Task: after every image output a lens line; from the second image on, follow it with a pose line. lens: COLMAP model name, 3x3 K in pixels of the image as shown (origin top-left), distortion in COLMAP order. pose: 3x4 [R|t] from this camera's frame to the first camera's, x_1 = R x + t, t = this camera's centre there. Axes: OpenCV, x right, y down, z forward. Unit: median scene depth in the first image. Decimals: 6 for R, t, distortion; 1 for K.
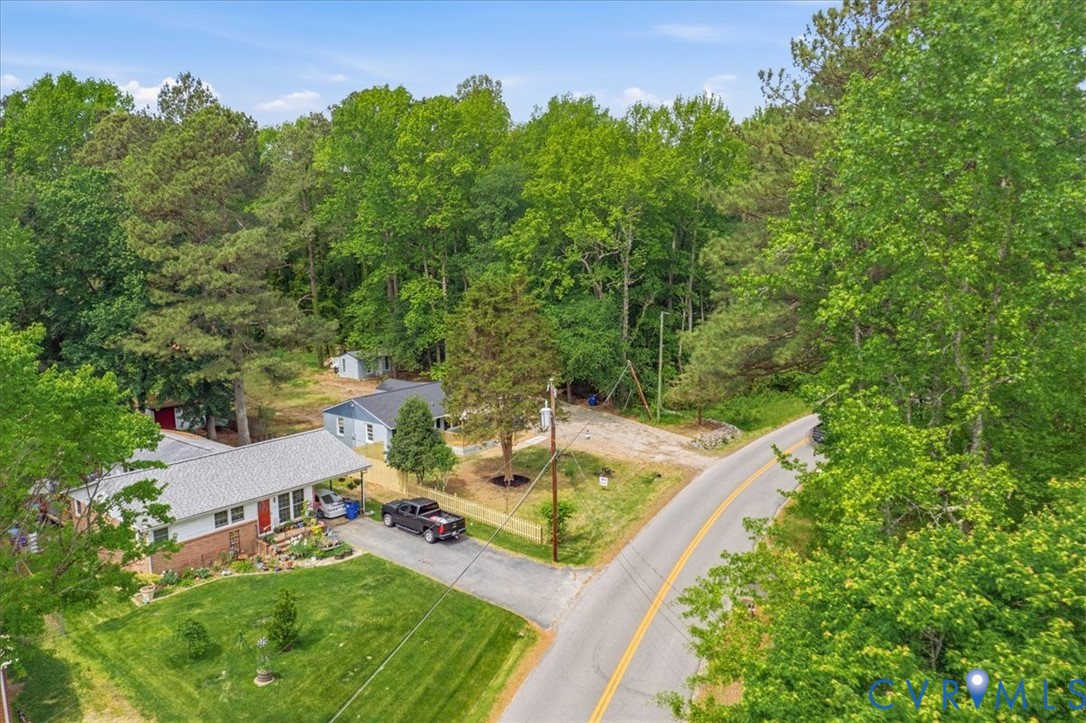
lens RADIAL K [[842.1, 0, 543.8], [0, 842.1, 354.0], [0, 0, 1]] dist [-0.015586, 0.002760]
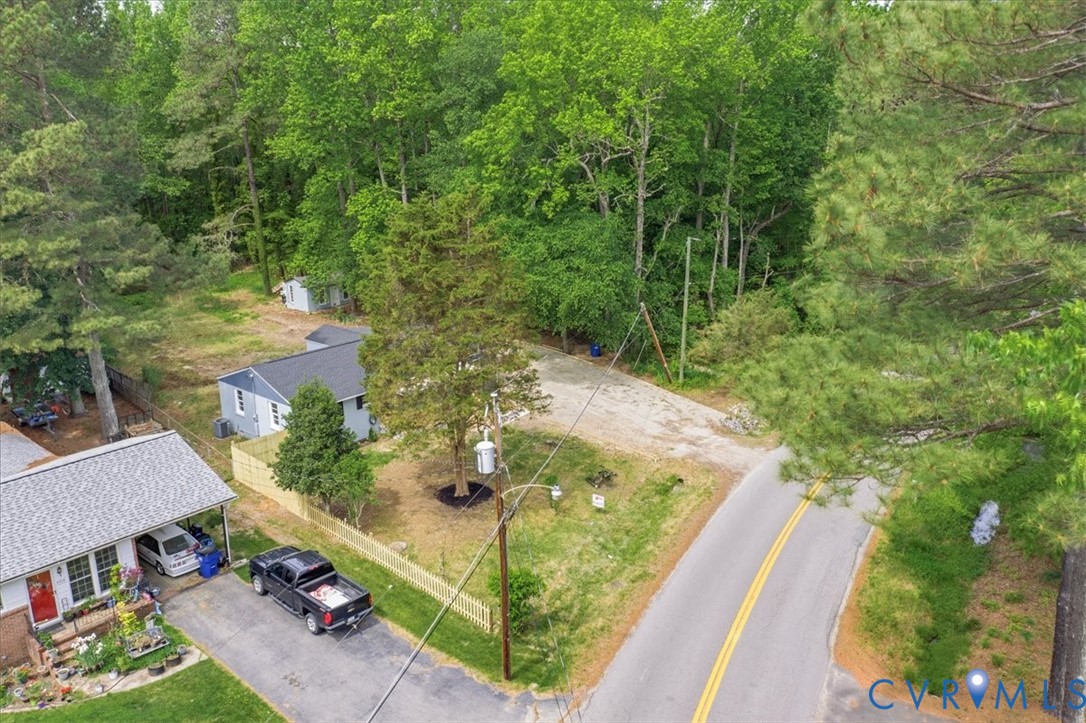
lens RADIAL K [[842.1, 0, 543.8], [0, 842.1, 354.0], [0, 0, 1]] dist [-0.015586, 0.002760]
pose [[0.999671, 0.004688, -0.025205, 0.034282], [-0.001514, 0.992221, 0.124479, -0.040769], [0.025592, -0.124400, 0.991902, 0.267025]]
